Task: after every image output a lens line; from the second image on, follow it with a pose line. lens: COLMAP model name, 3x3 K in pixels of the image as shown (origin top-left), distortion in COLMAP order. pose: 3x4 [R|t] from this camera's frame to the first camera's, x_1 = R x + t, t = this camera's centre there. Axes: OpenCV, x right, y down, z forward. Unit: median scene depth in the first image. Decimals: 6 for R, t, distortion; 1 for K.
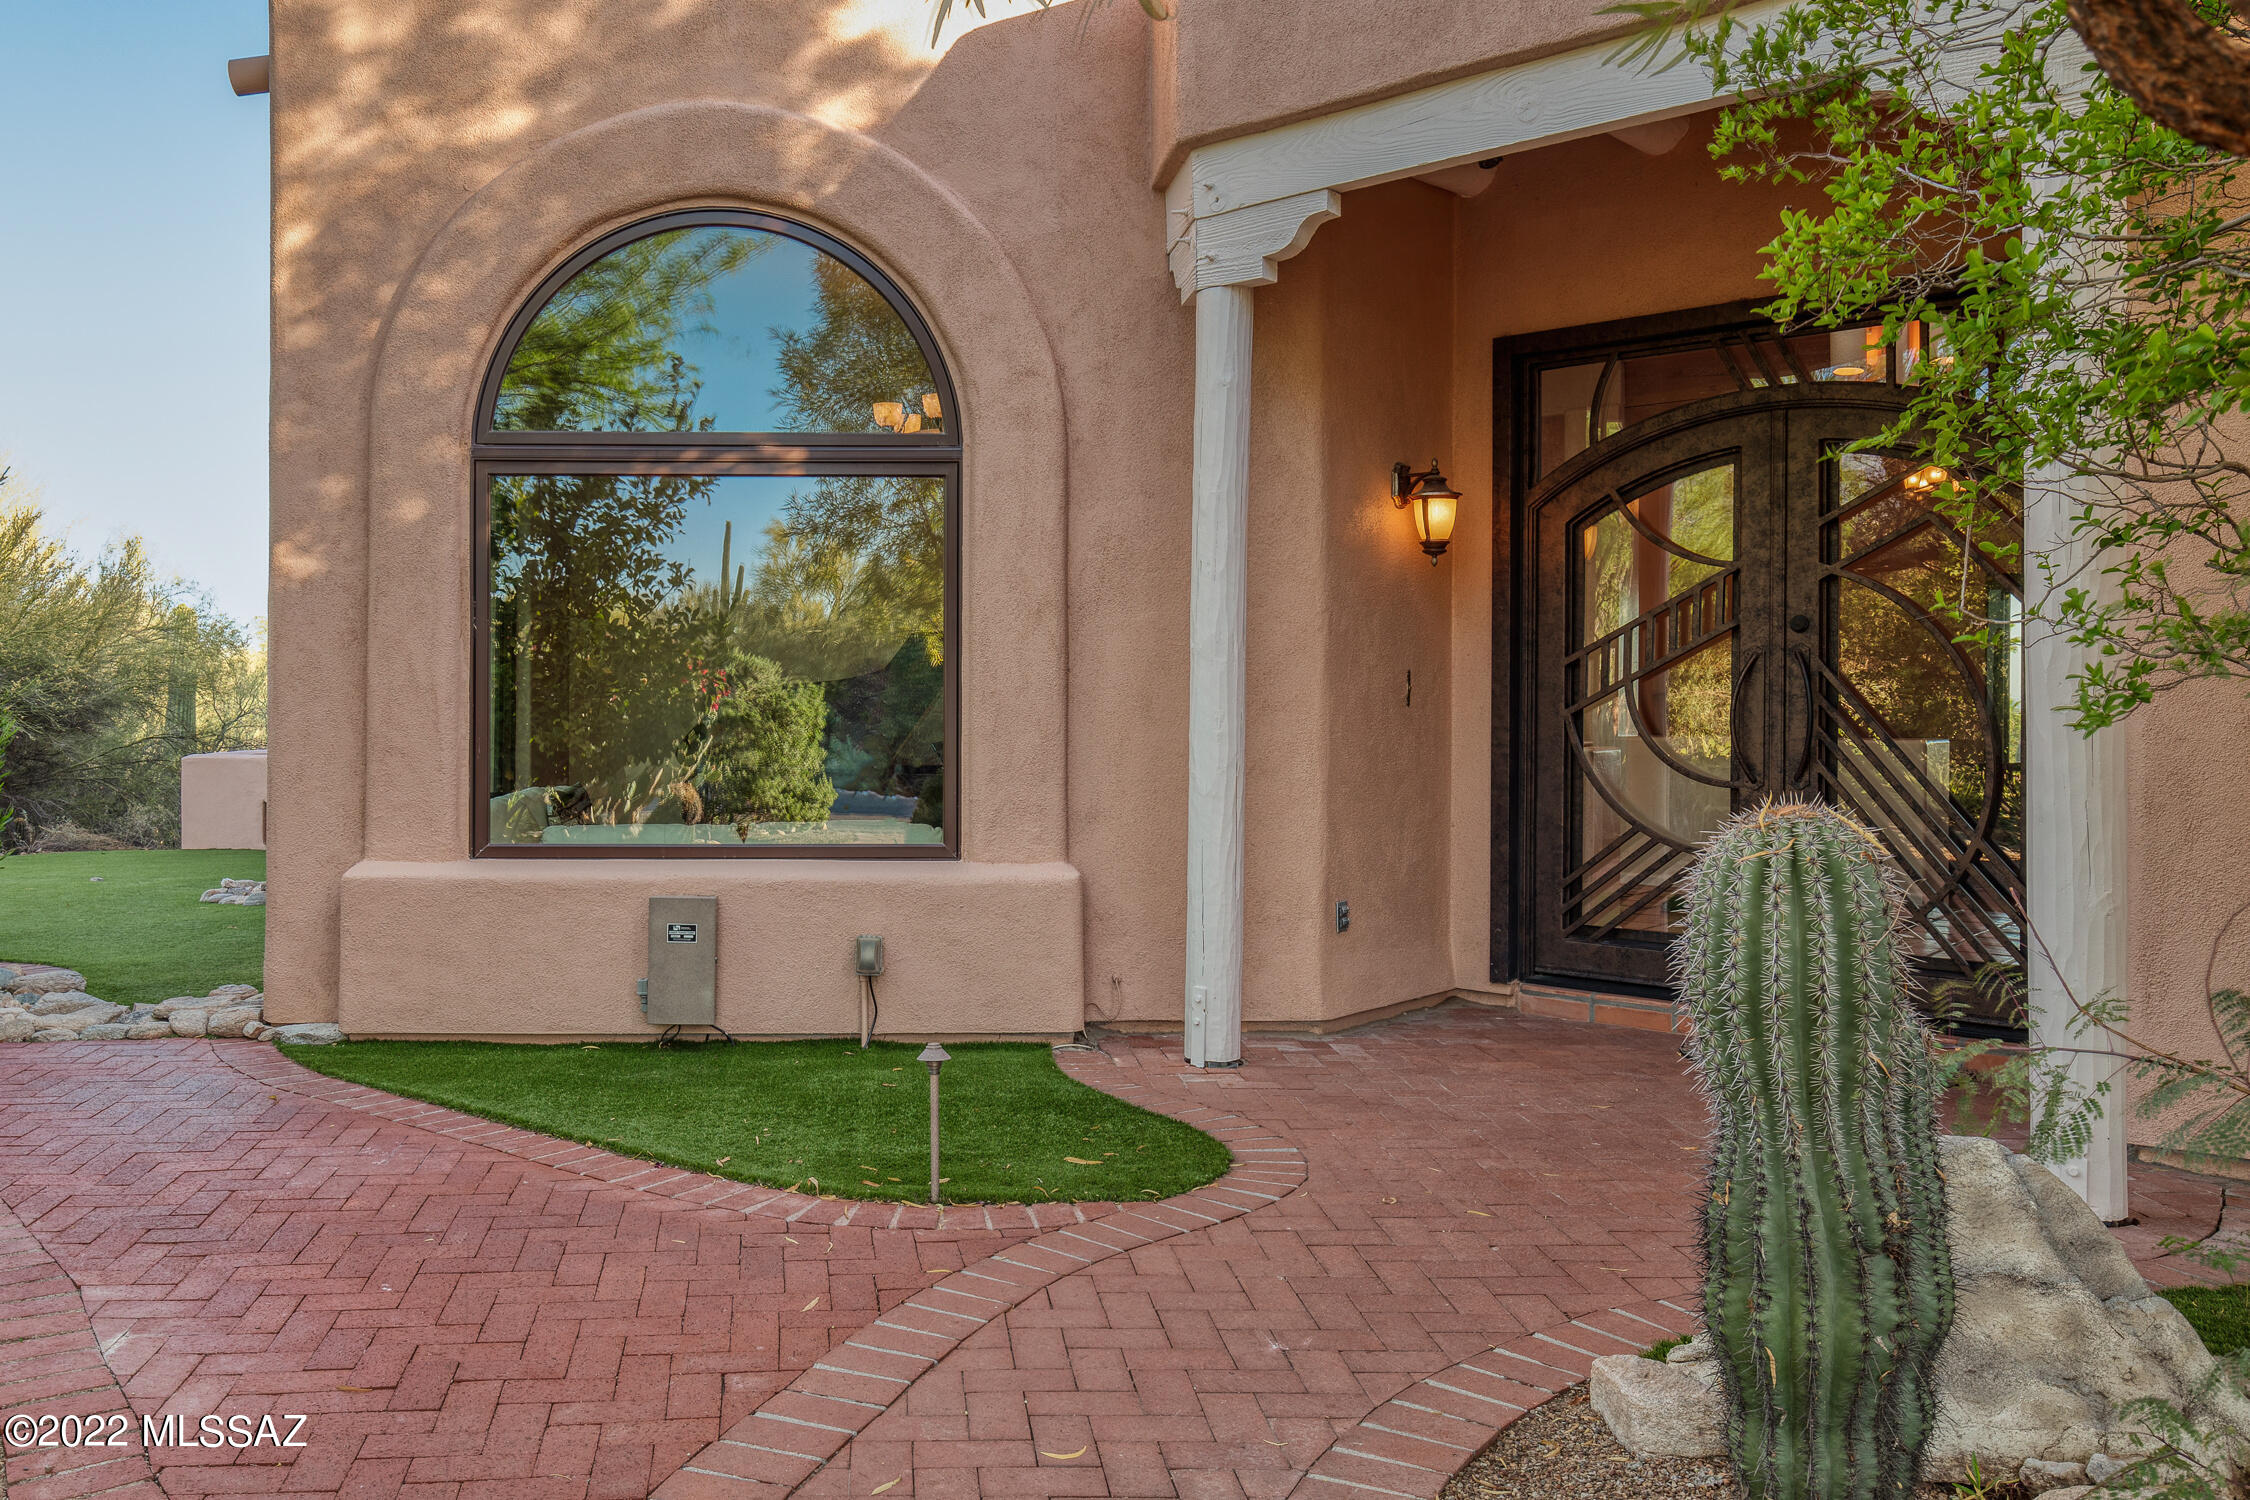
lens RADIAL K [[1864.9, 0, 1124.7], [0, 1864.9, 699.6], [0, 0, 1]] dist [-0.004917, 0.009619]
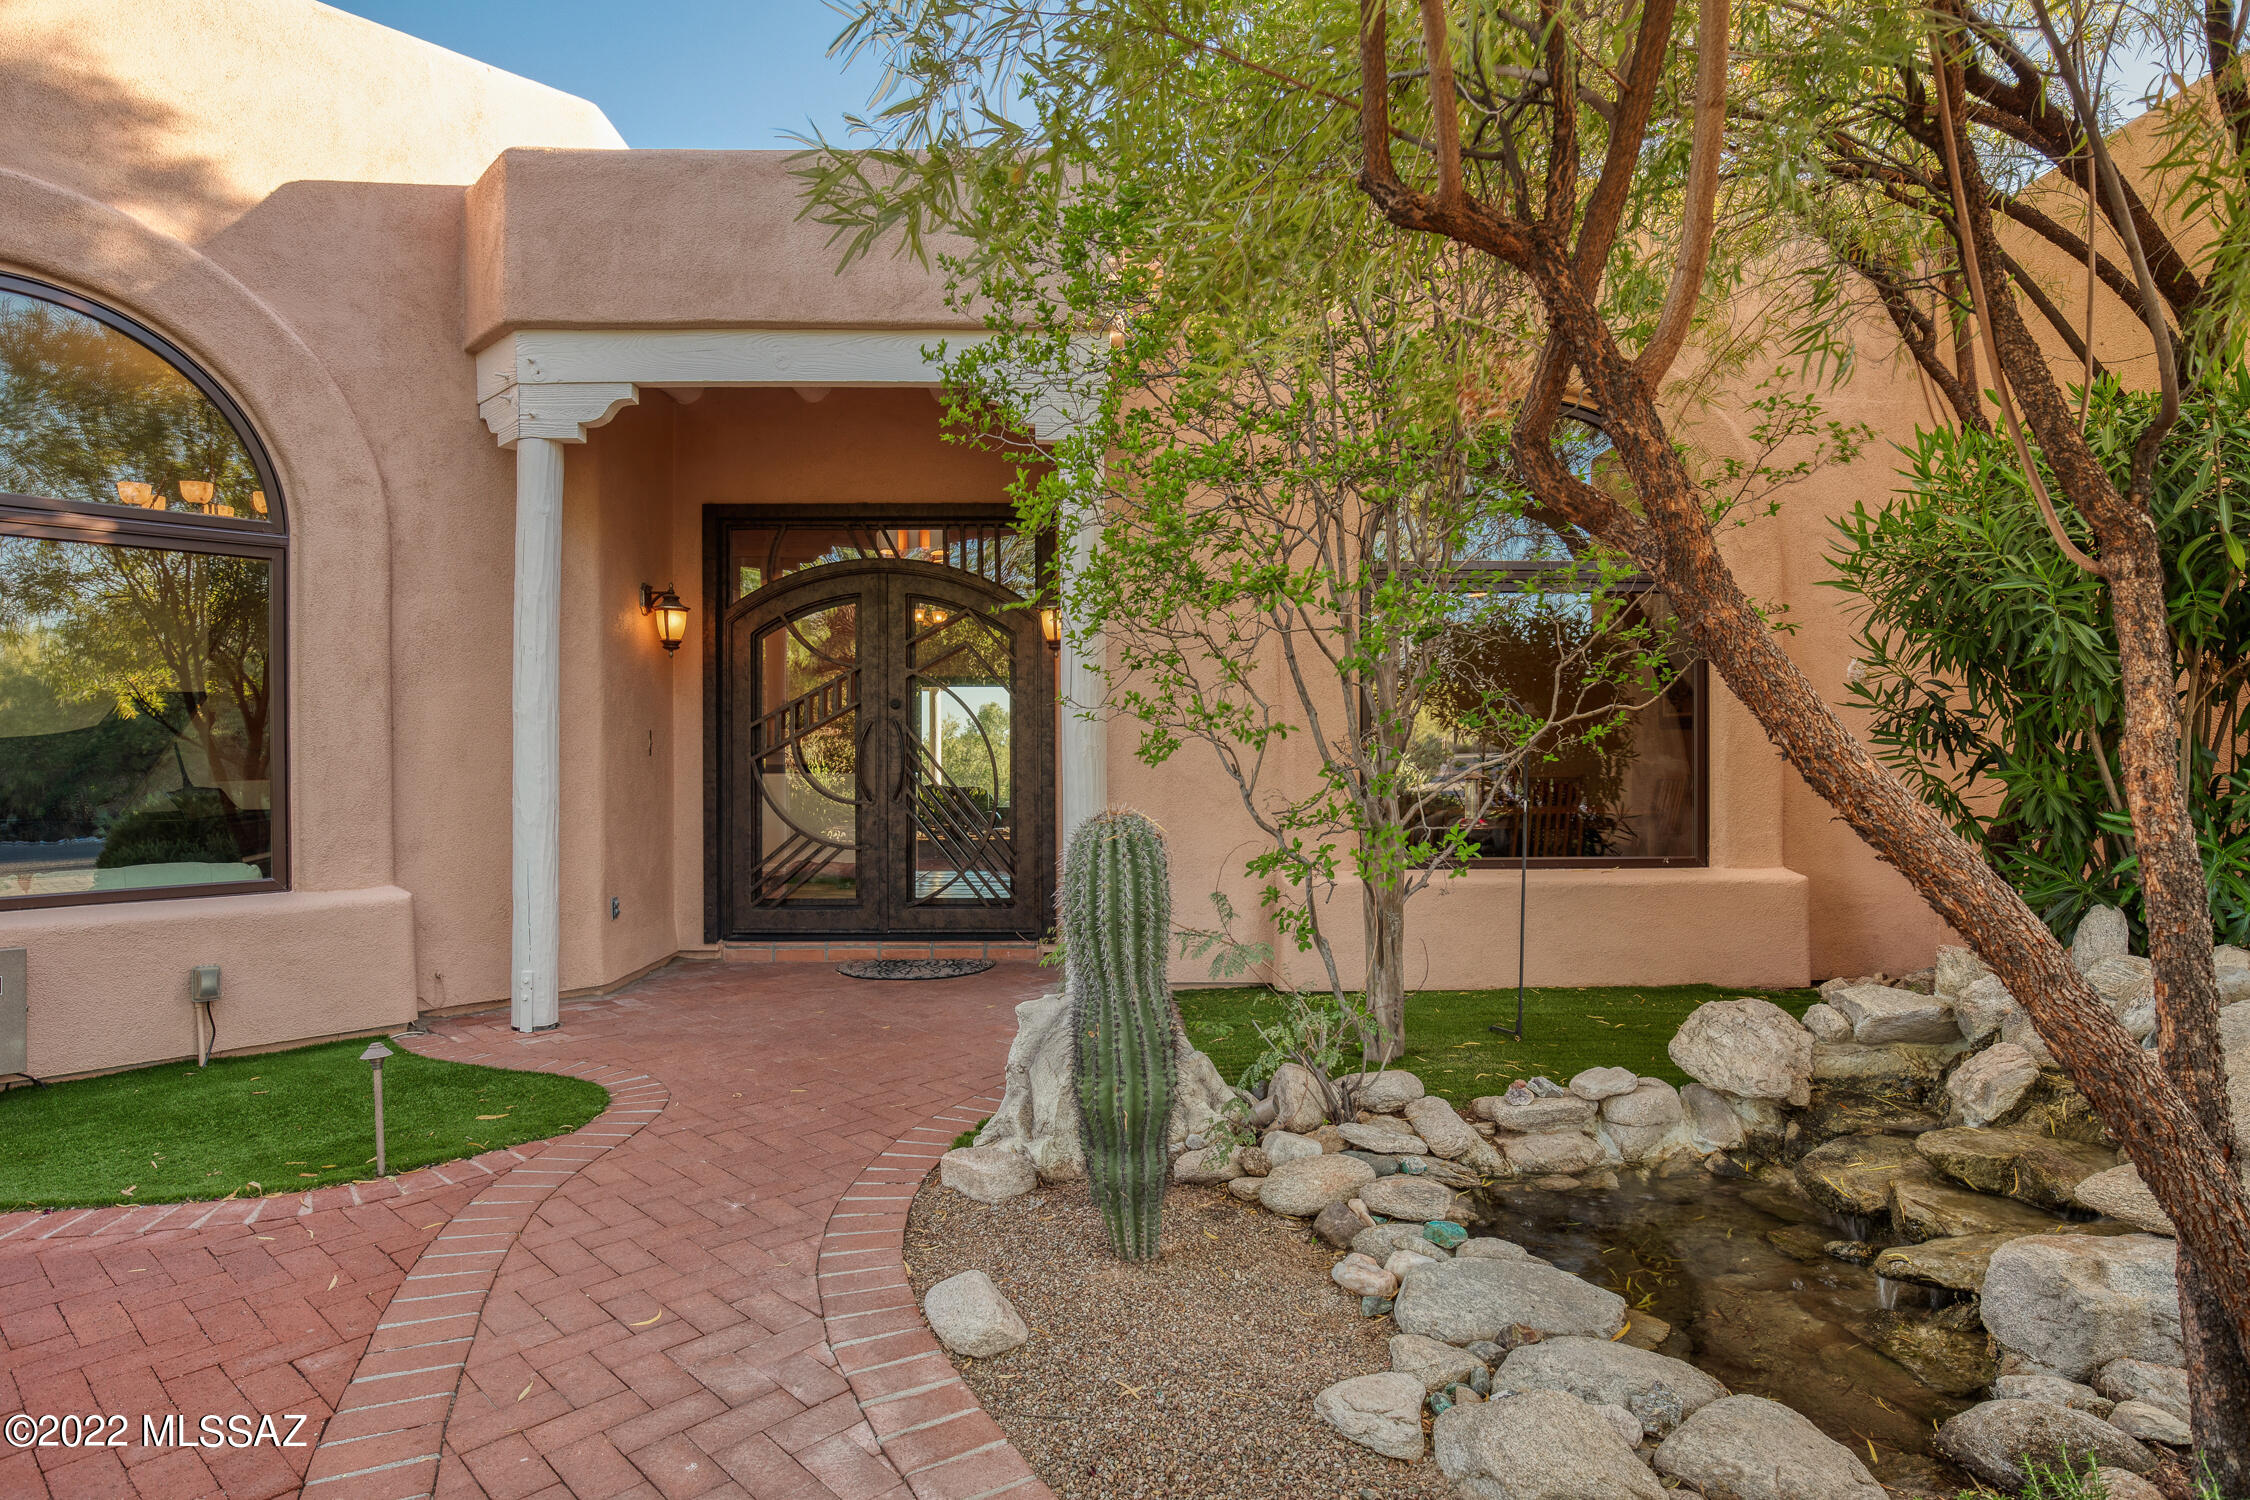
lens RADIAL K [[1227.5, 0, 1125.0], [0, 1227.5, 750.0], [0, 0, 1]] dist [-0.015292, 0.002704]
pose [[0.690804, -0.004900, 0.723025, -0.281239], [0.003658, 0.999988, 0.003281, -0.002497], [-0.723033, 0.000378, 0.690814, 0.099970]]
